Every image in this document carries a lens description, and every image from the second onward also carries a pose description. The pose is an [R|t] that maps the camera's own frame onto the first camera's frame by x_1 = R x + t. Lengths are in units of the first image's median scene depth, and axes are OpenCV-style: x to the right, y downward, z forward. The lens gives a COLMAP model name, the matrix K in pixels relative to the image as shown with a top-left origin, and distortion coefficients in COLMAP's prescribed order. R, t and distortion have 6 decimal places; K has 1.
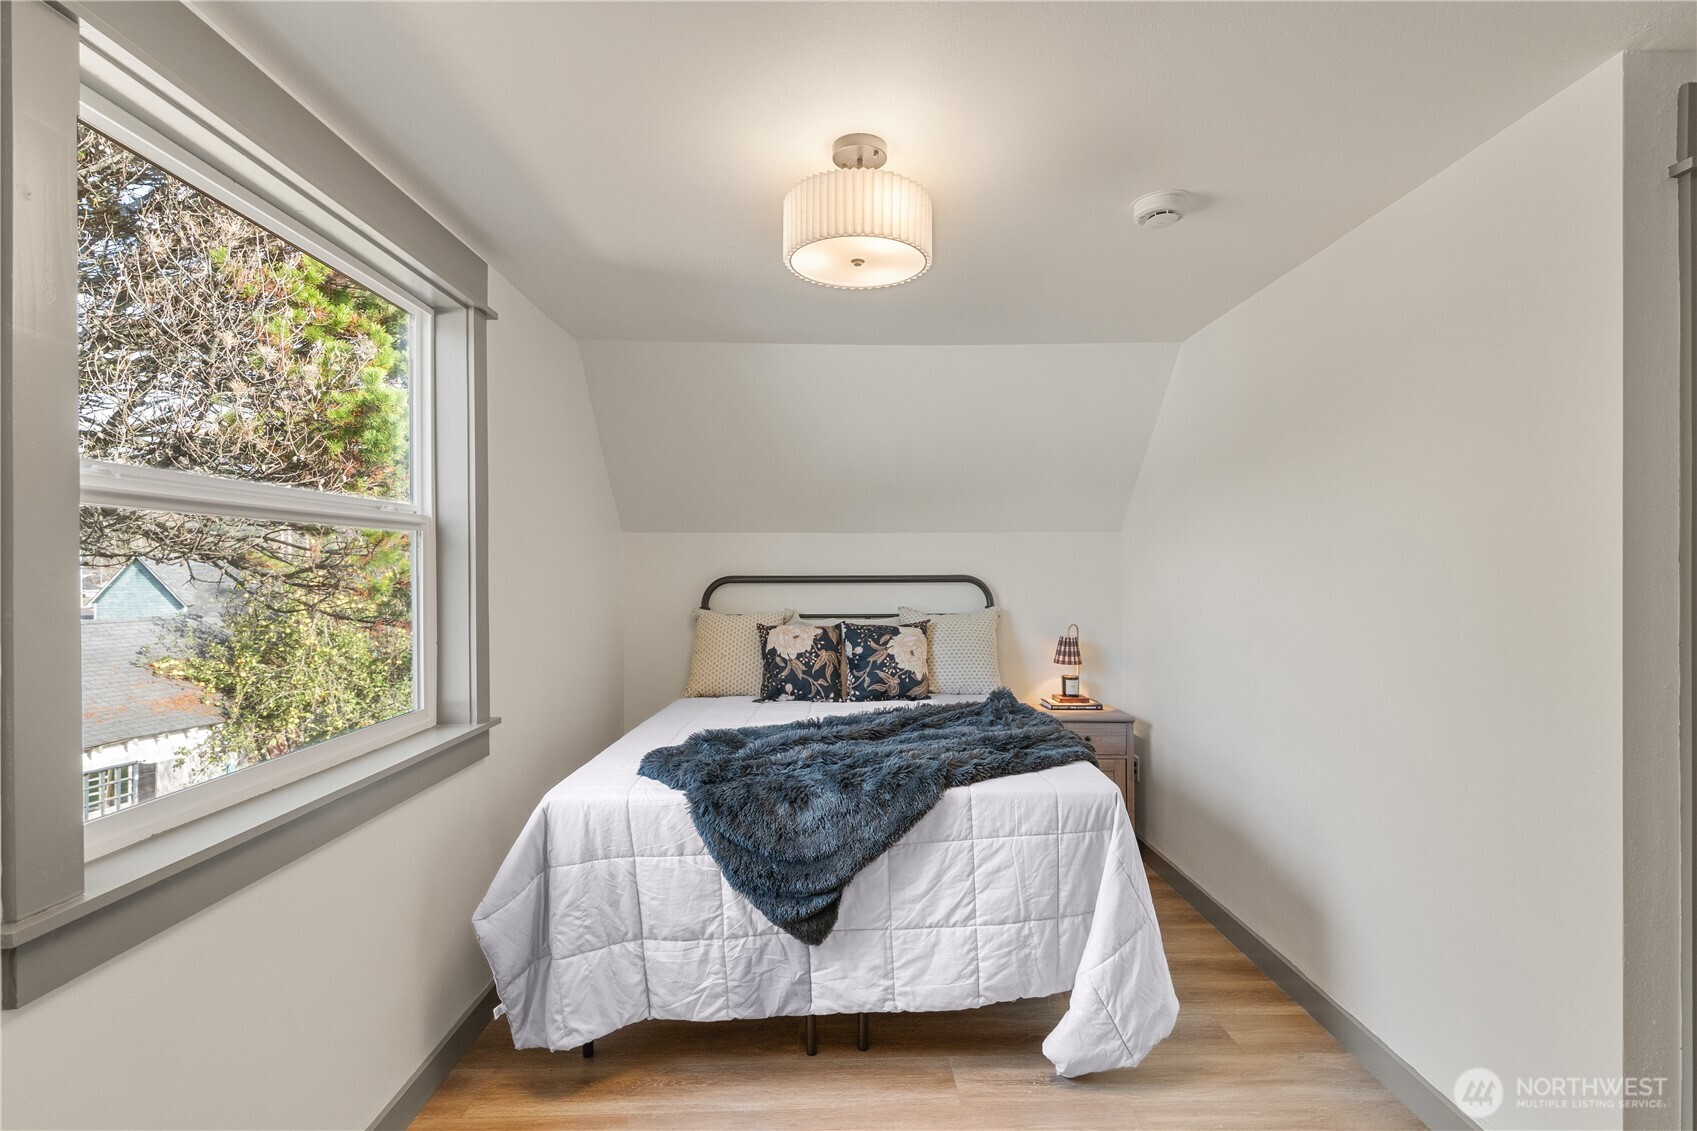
lens RADIAL K [[816.5, 0, 848.5], [0, 816.5, 565.5], [0, 0, 1]] dist [-0.018880, 0.007014]
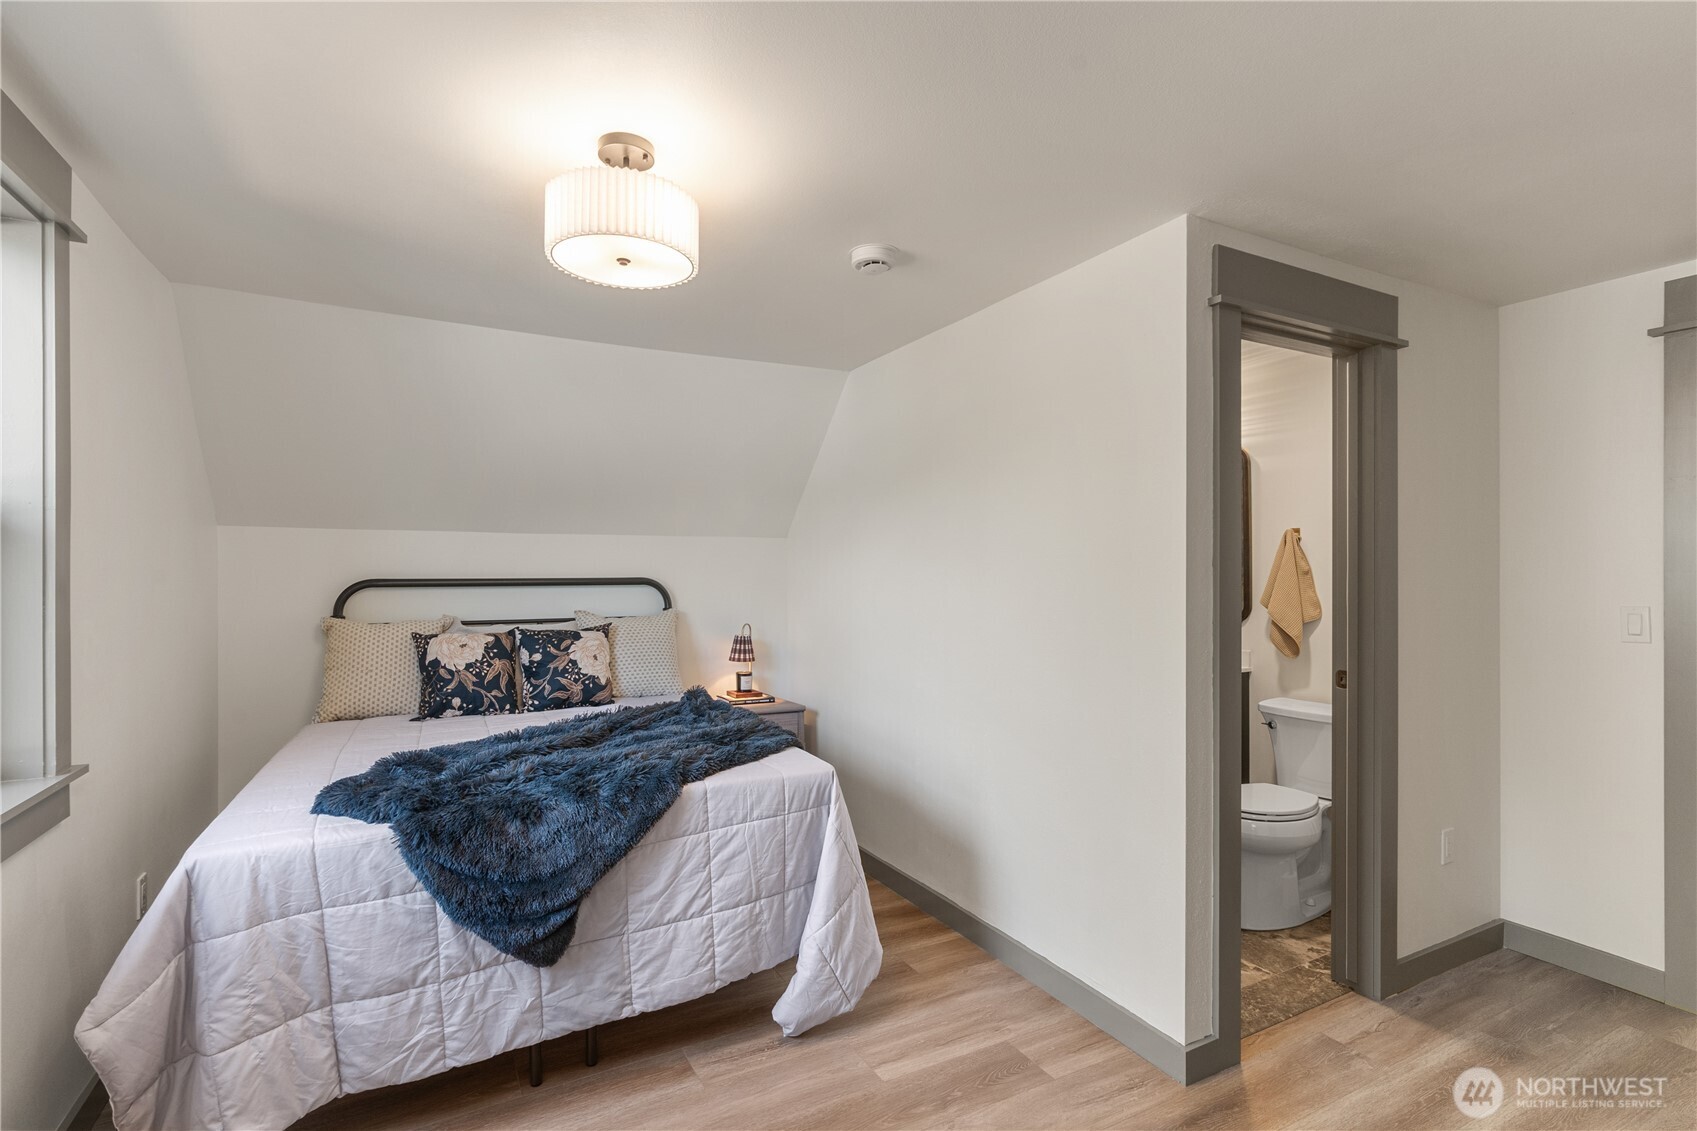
lens RADIAL K [[816.5, 0, 848.5], [0, 816.5, 565.5], [0, 0, 1]] dist [-0.018880, 0.007014]
pose [[0.884413, 0.004906, 0.466679, -0.174400], [-0.002993, 0.999984, -0.004839, 0.001931], [-0.466695, 0.002883, 0.884414, -0.003884]]
